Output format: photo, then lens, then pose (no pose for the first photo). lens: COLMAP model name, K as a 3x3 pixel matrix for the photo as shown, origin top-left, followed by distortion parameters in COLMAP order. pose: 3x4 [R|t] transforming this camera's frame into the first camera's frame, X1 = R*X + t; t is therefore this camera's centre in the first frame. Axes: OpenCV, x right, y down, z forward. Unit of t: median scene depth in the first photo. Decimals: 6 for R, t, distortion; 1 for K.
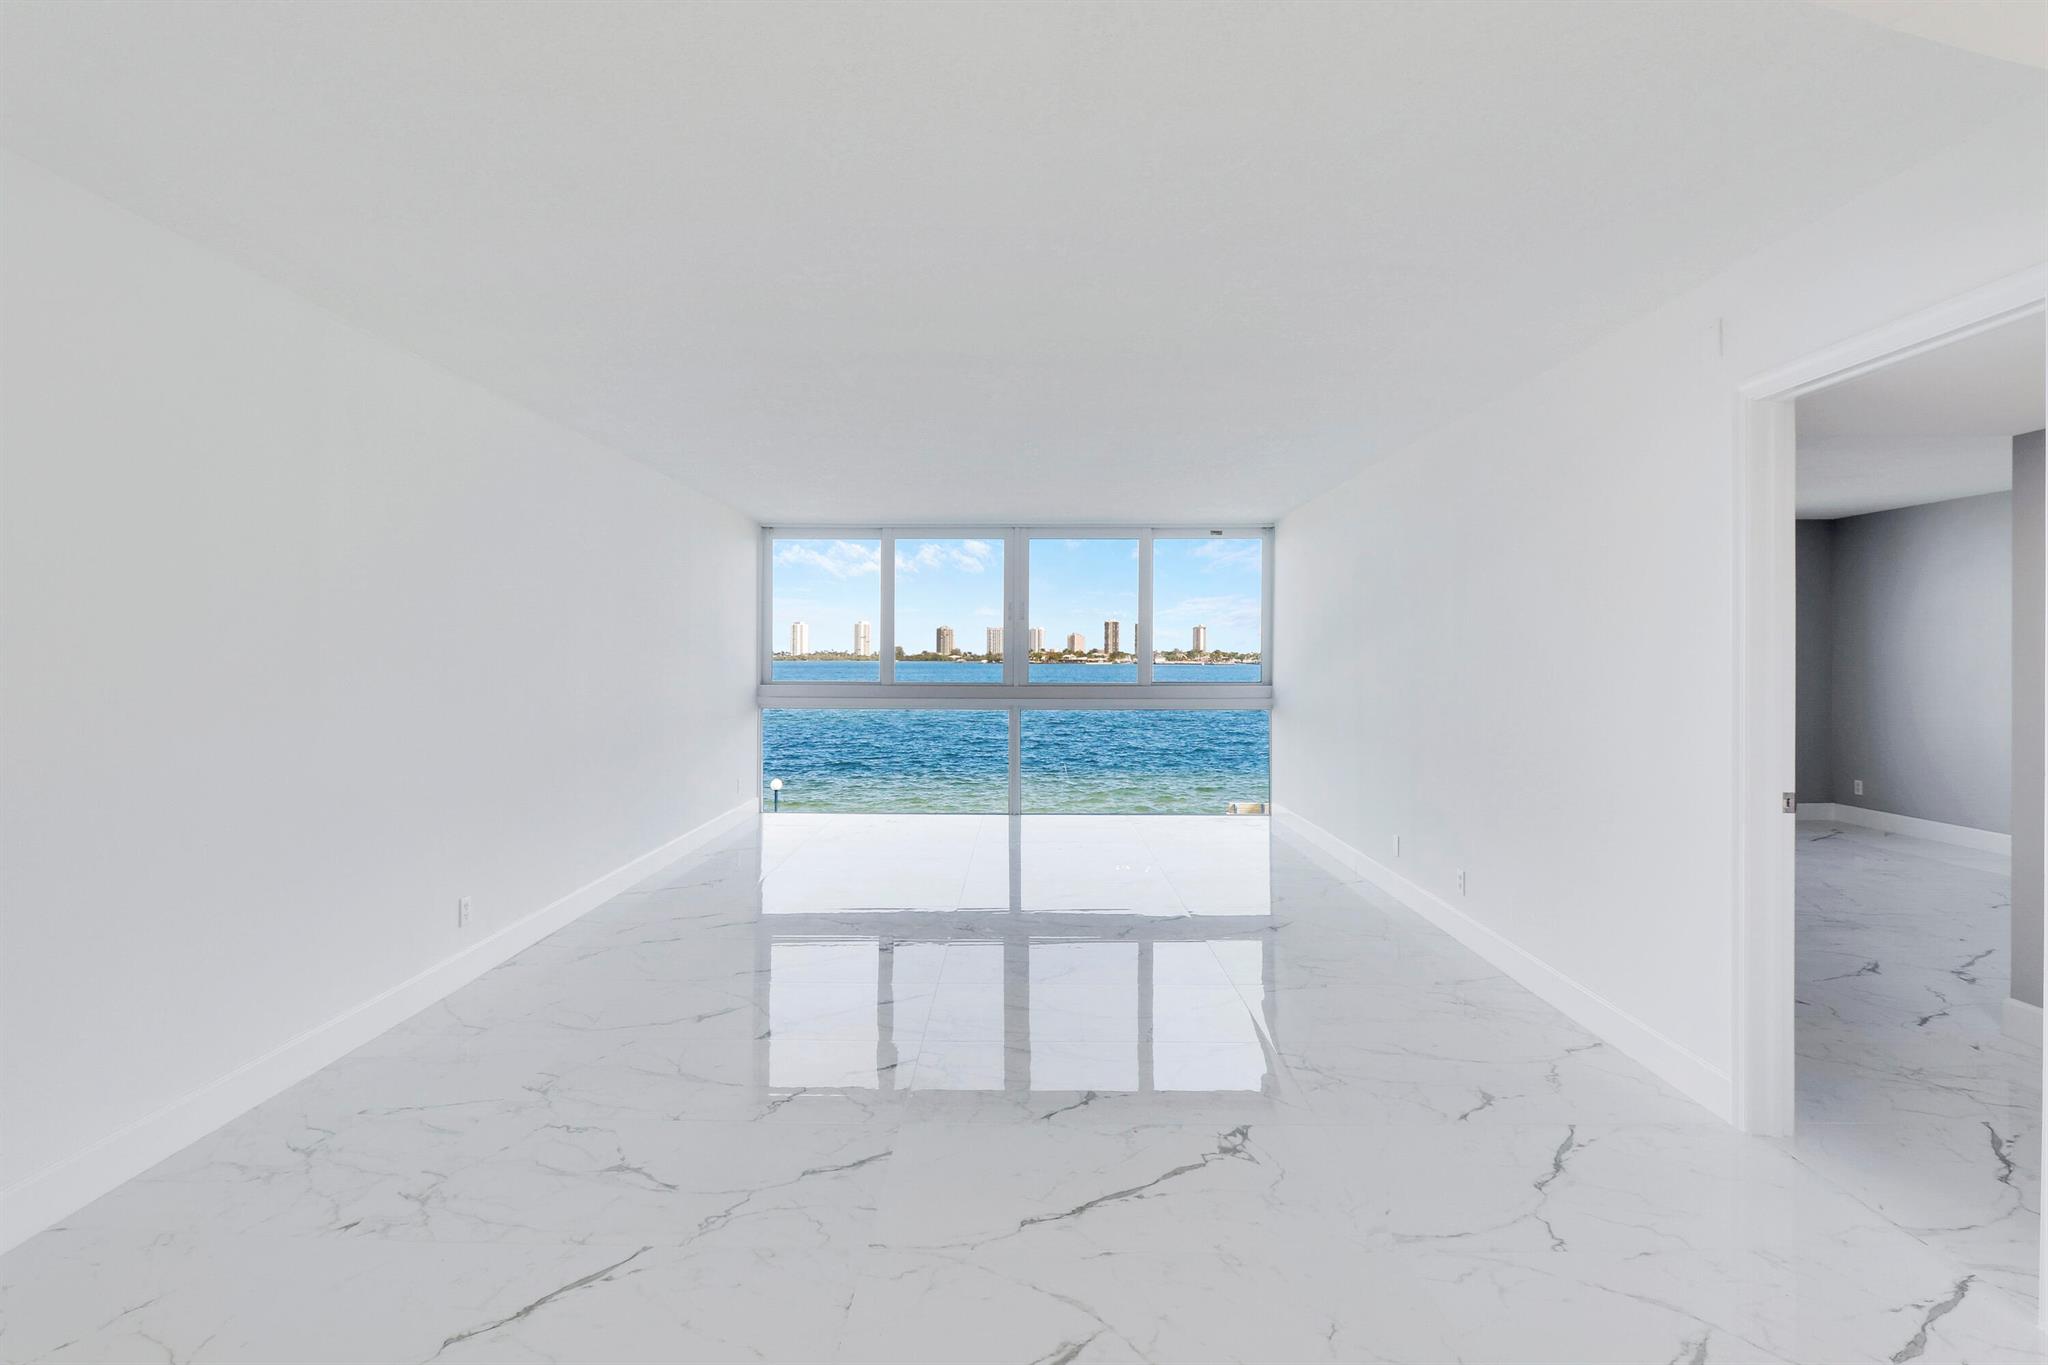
lens RADIAL K [[962.5, 0, 1027.7], [0, 962.5, 693.6], [0, 0, 1]] dist [-0.001903, -0.008722]
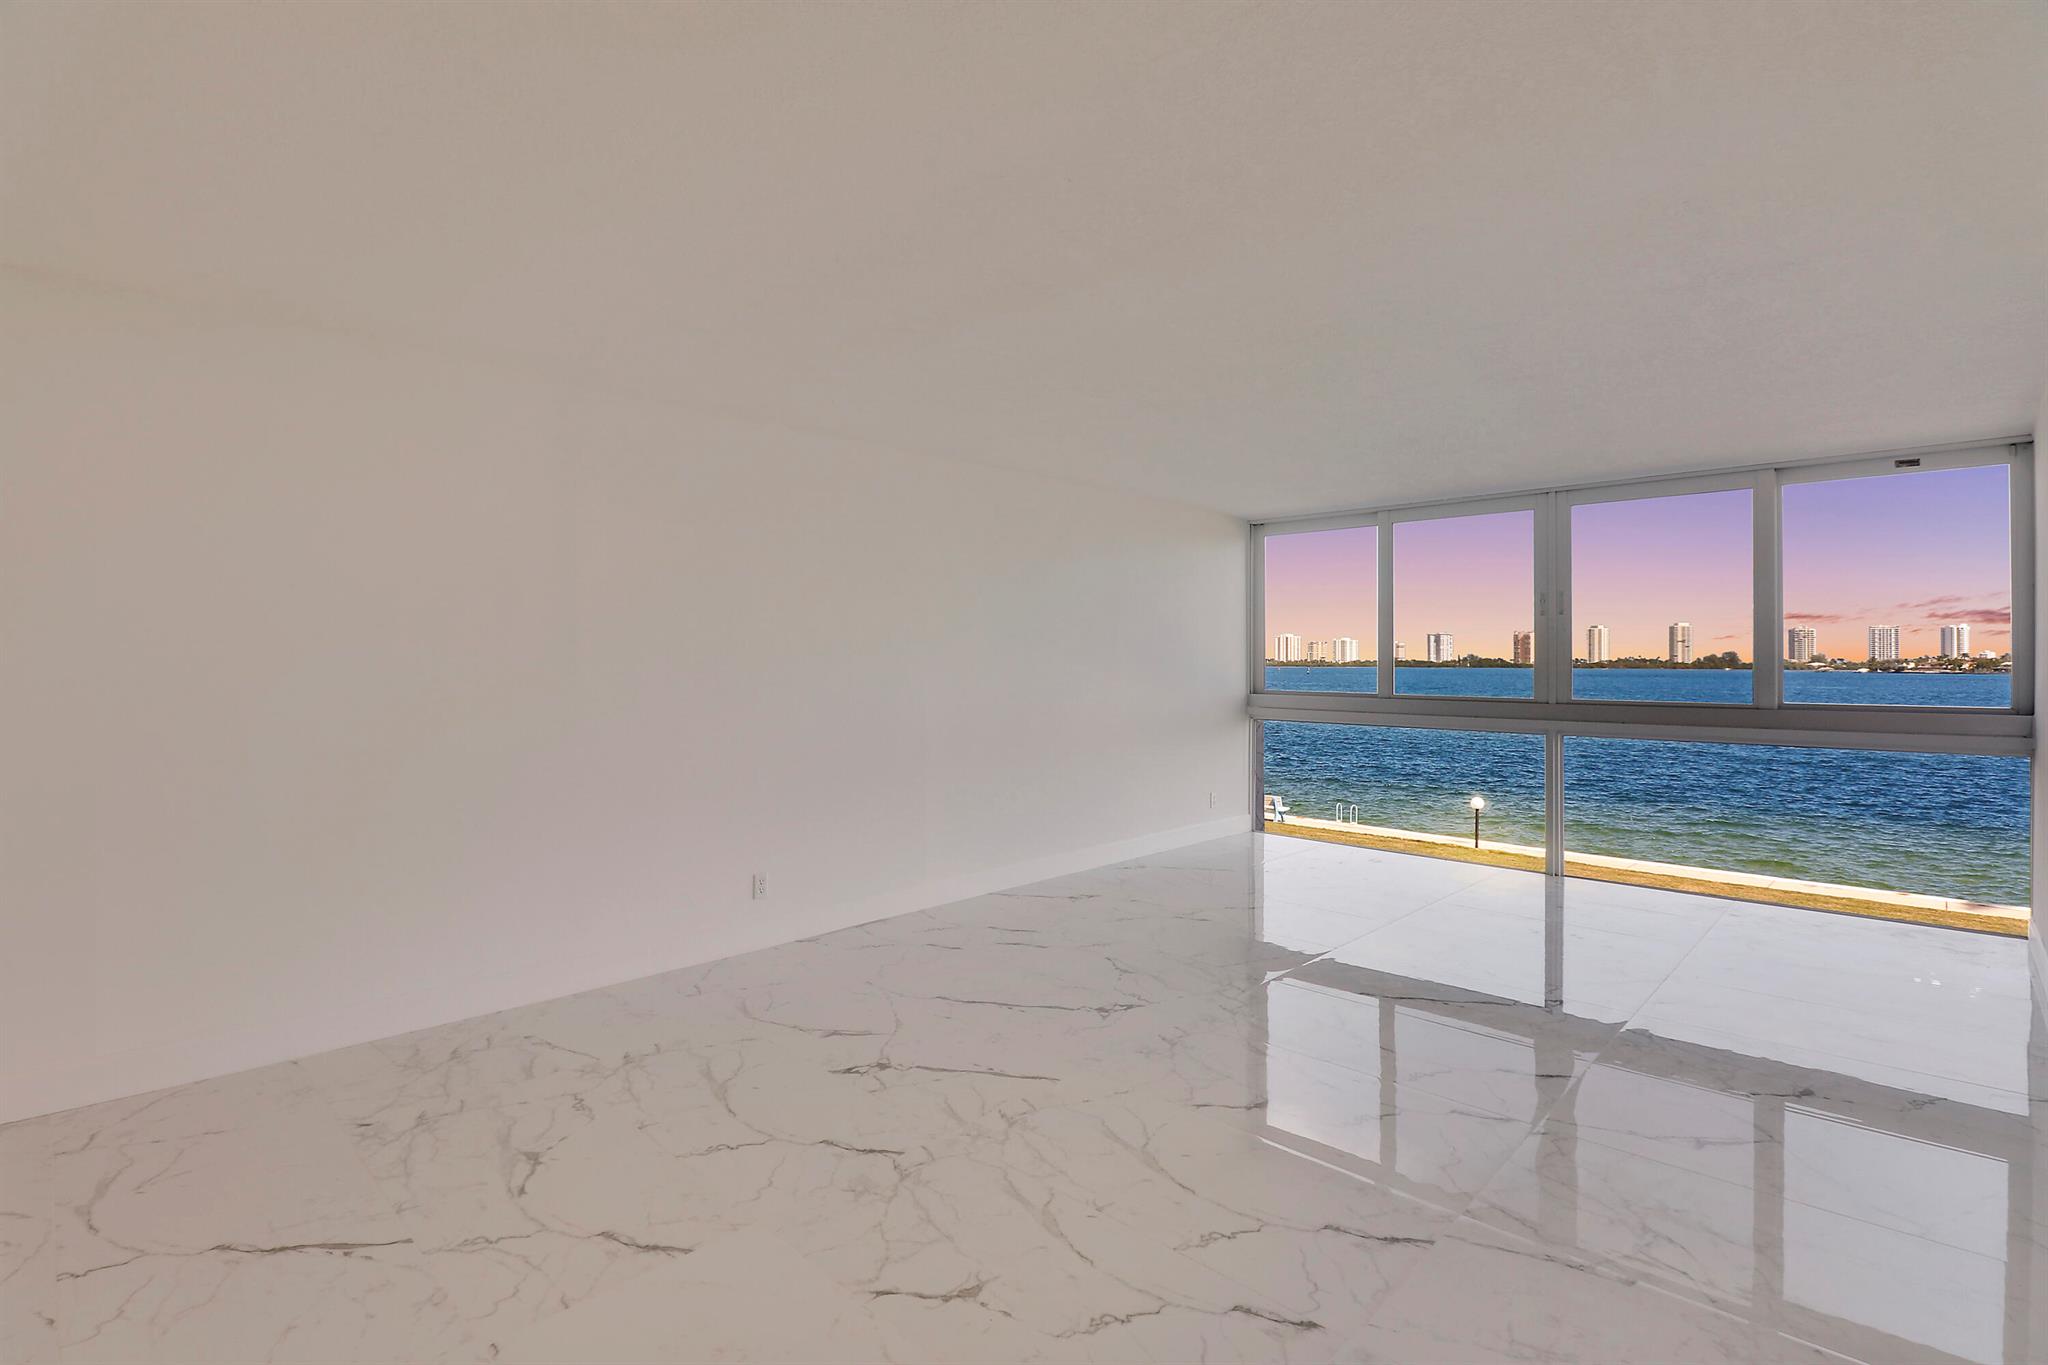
lens RADIAL K [[962.5, 0, 1039.8], [0, 962.5, 659.0], [0, 0, 1]] dist [-0.001903, -0.008722]
pose [[0.729109, 0.000393, -0.684397, 0.208735], [-0.029309, 0.999100, -0.030651, -0.007716], [0.683770, 0.042407, 0.728465, 0.183745]]
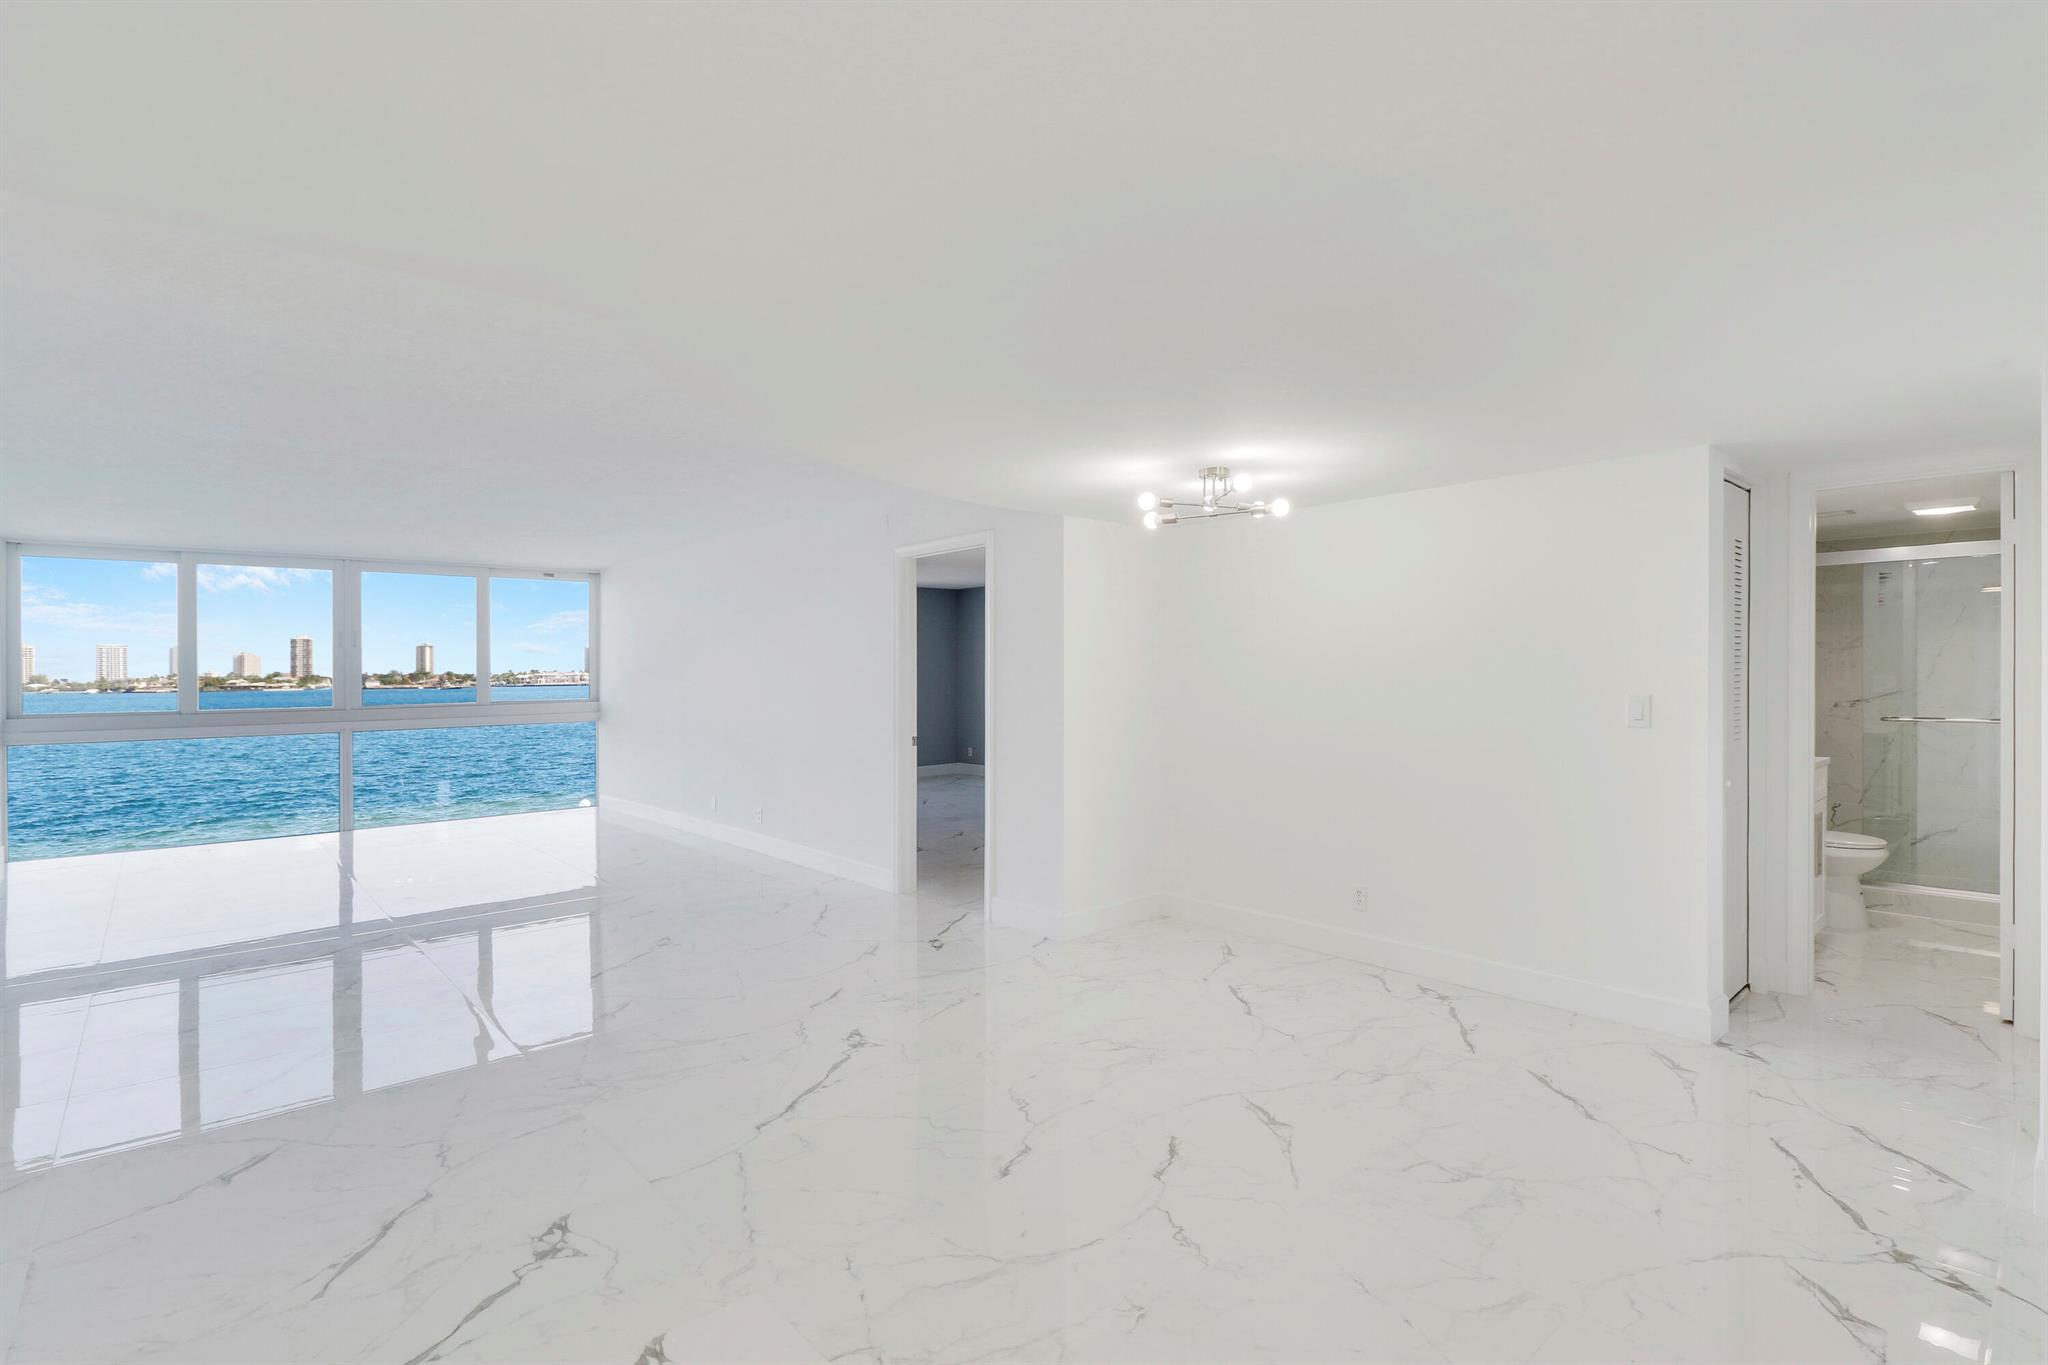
lens RADIAL K [[962.5, 0, 1017.3], [0, 962.5, 655.8], [0, 0, 1]] dist [-0.001903, -0.008722]
pose [[0.747350, 0.000095, 0.664431, -0.160370], [0.039739, 0.998203, -0.044842, 0.009979], [-0.663242, 0.059917, 0.746003, -0.271256]]
